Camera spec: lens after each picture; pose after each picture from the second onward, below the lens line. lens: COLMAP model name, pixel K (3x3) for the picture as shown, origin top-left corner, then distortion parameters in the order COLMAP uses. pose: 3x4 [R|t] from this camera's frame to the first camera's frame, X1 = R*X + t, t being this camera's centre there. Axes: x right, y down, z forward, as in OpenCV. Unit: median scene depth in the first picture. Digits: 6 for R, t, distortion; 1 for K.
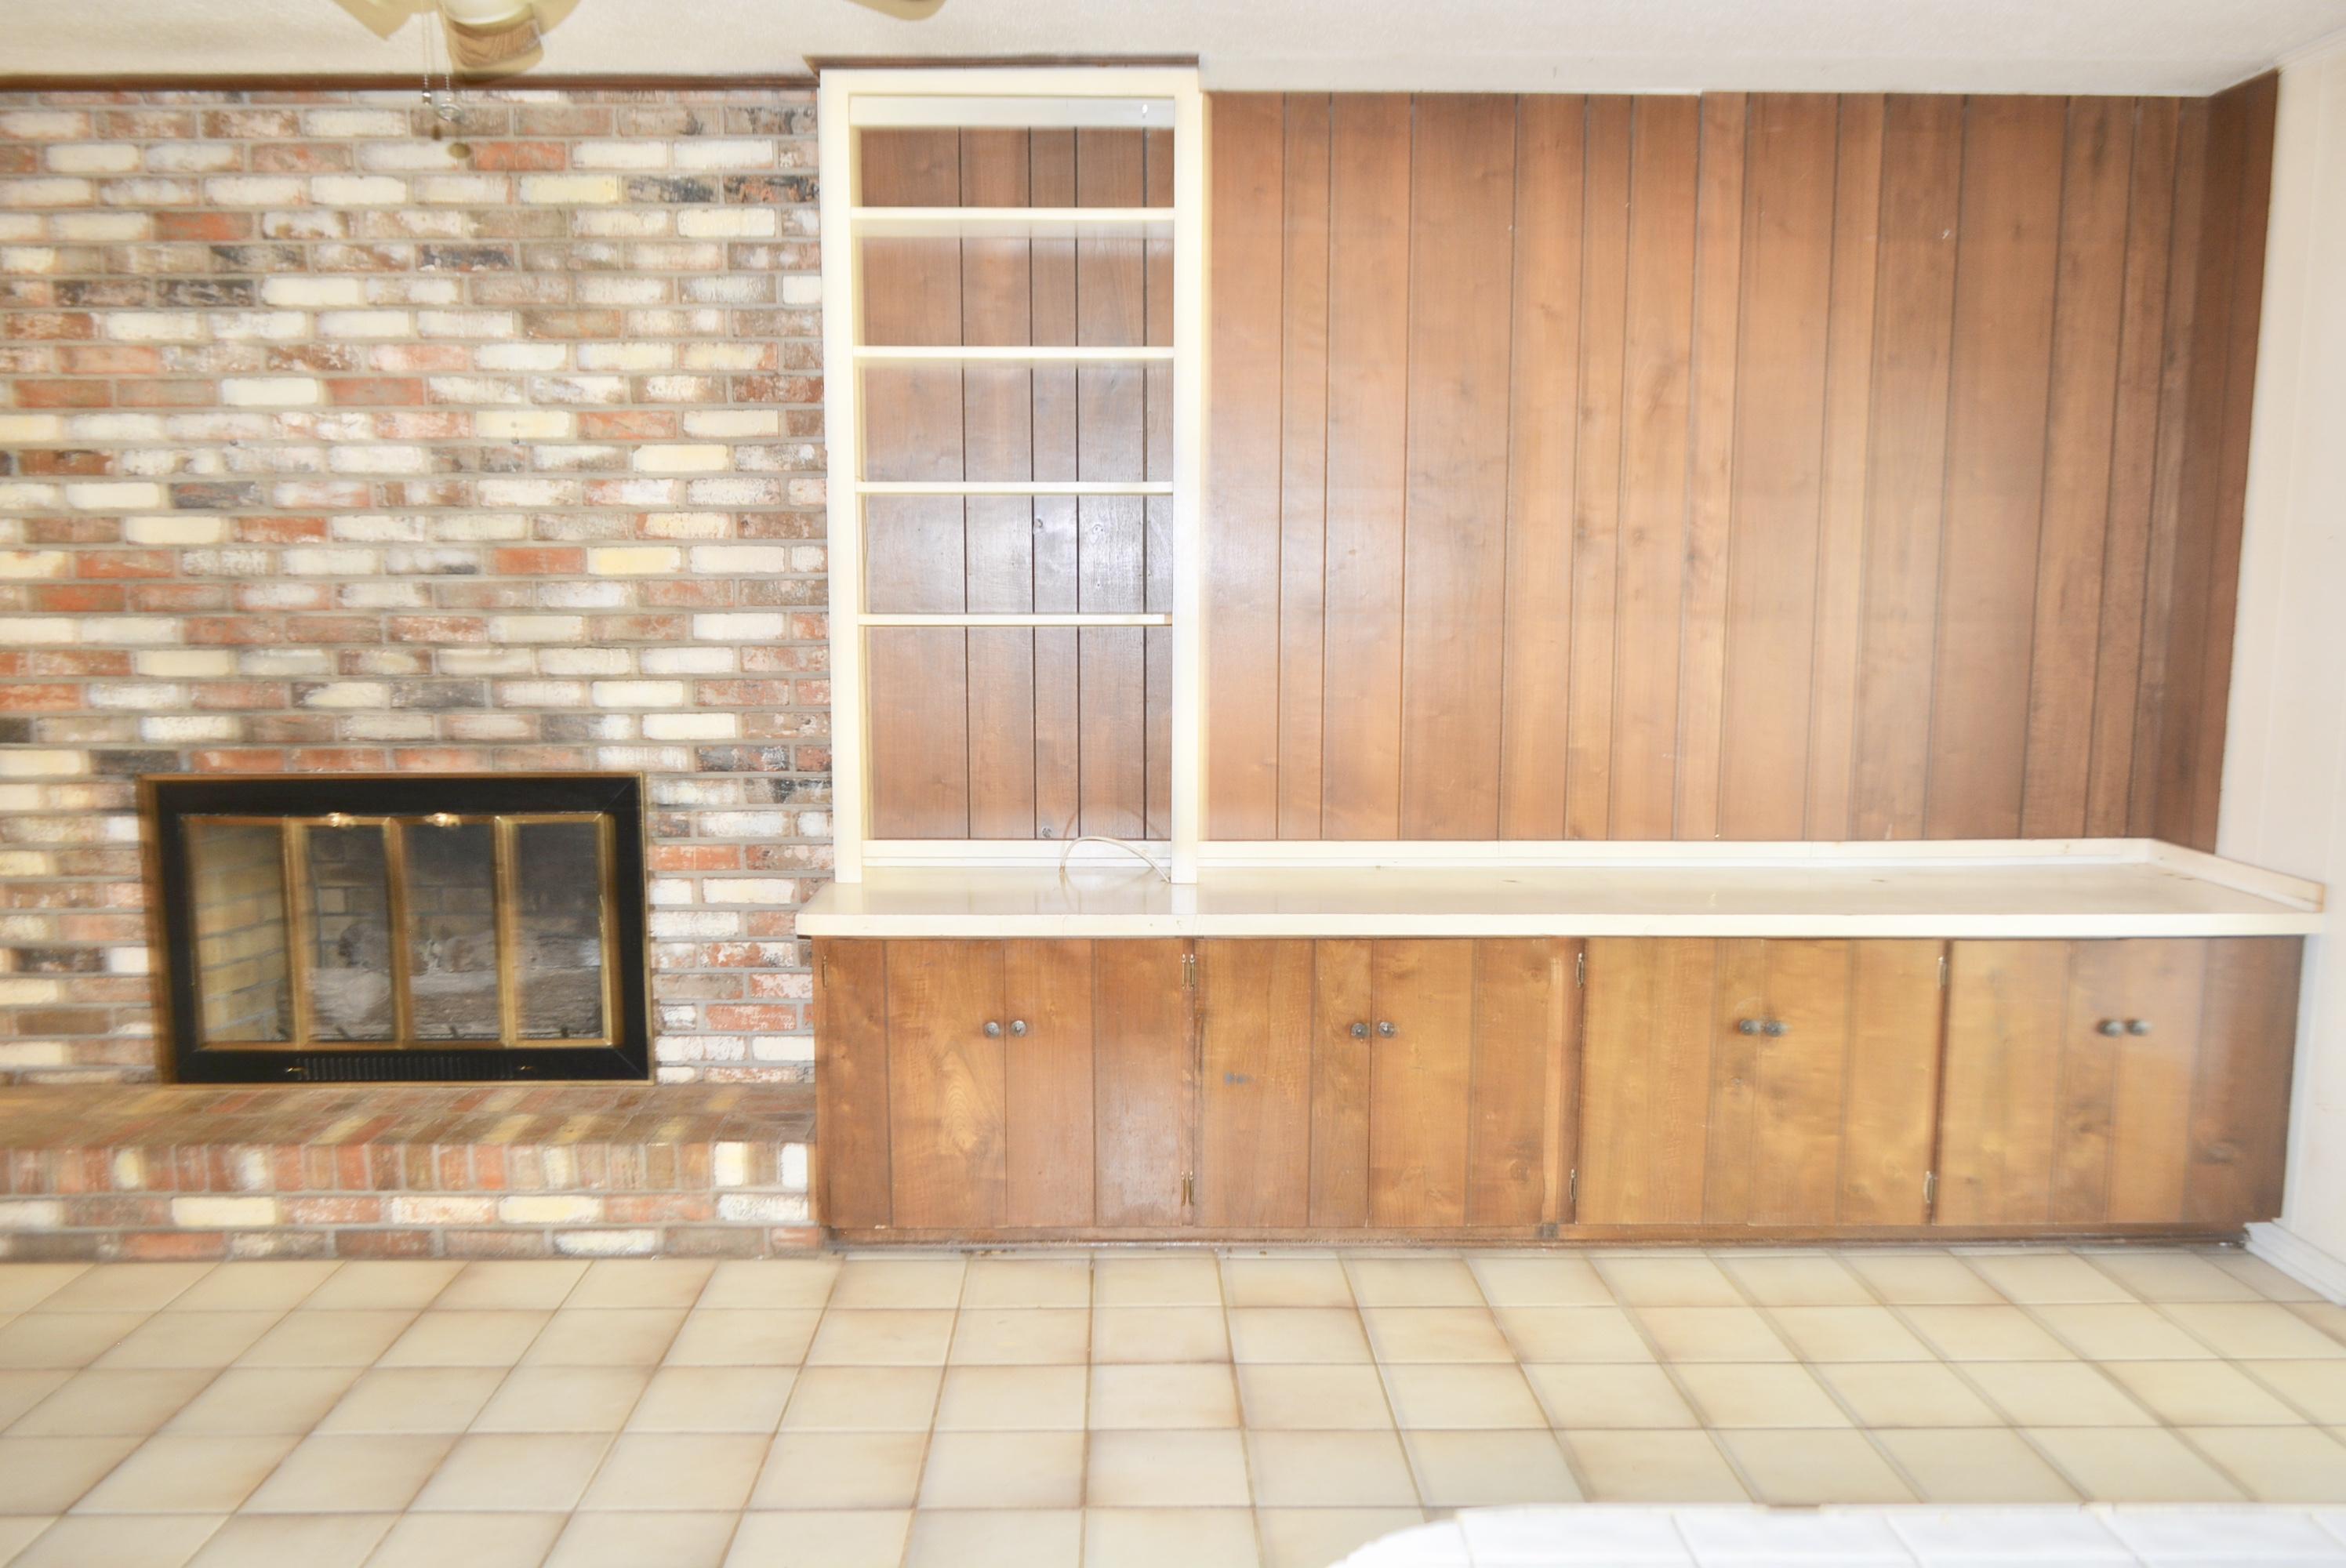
lens RADIAL K [[1836.3, 0, 1167.5], [0, 1836.3, 836.1], [0, 0, 1]] dist [-0.002066, 0.004523]
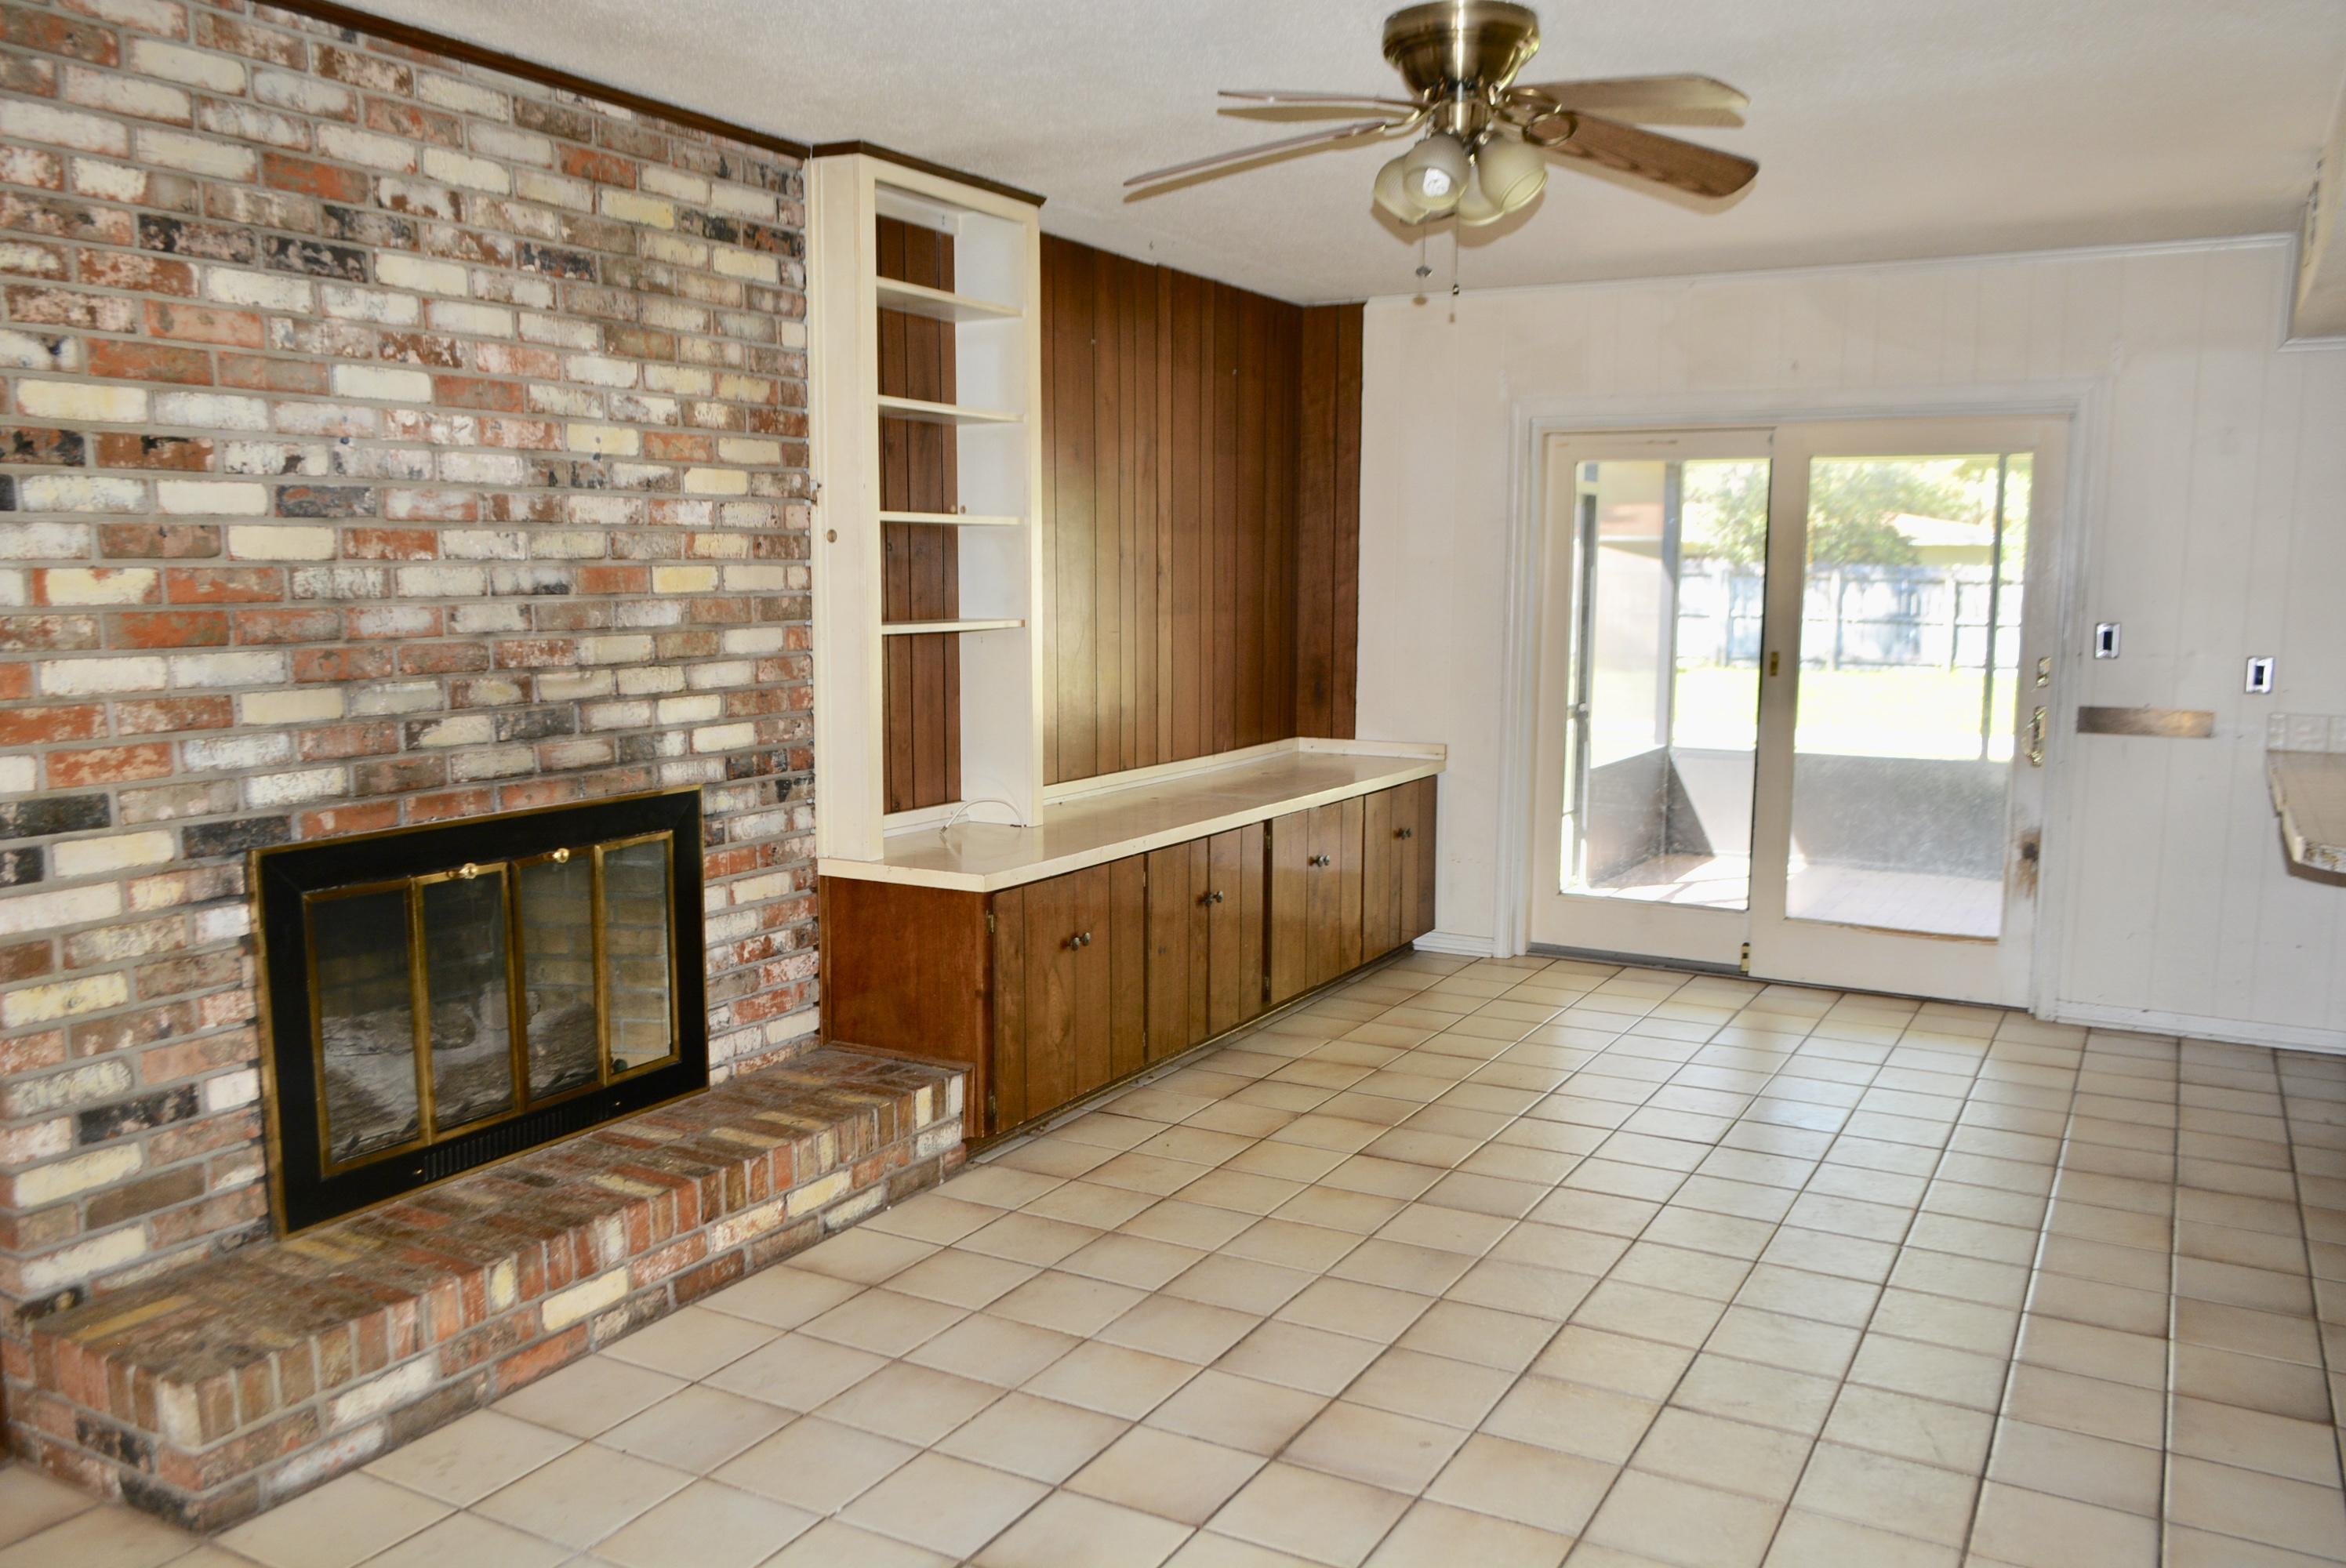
lens RADIAL K [[1836.3, 0, 1167.5], [0, 1836.3, 836.1], [0, 0, 1]] dist [-0.002066, 0.004523]
pose [[0.496713, -0.122289, 0.859257, -1.063380], [0.121422, 0.990079, 0.070716, -0.048352], [-0.859380, 0.069207, 0.506633, 0.262154]]
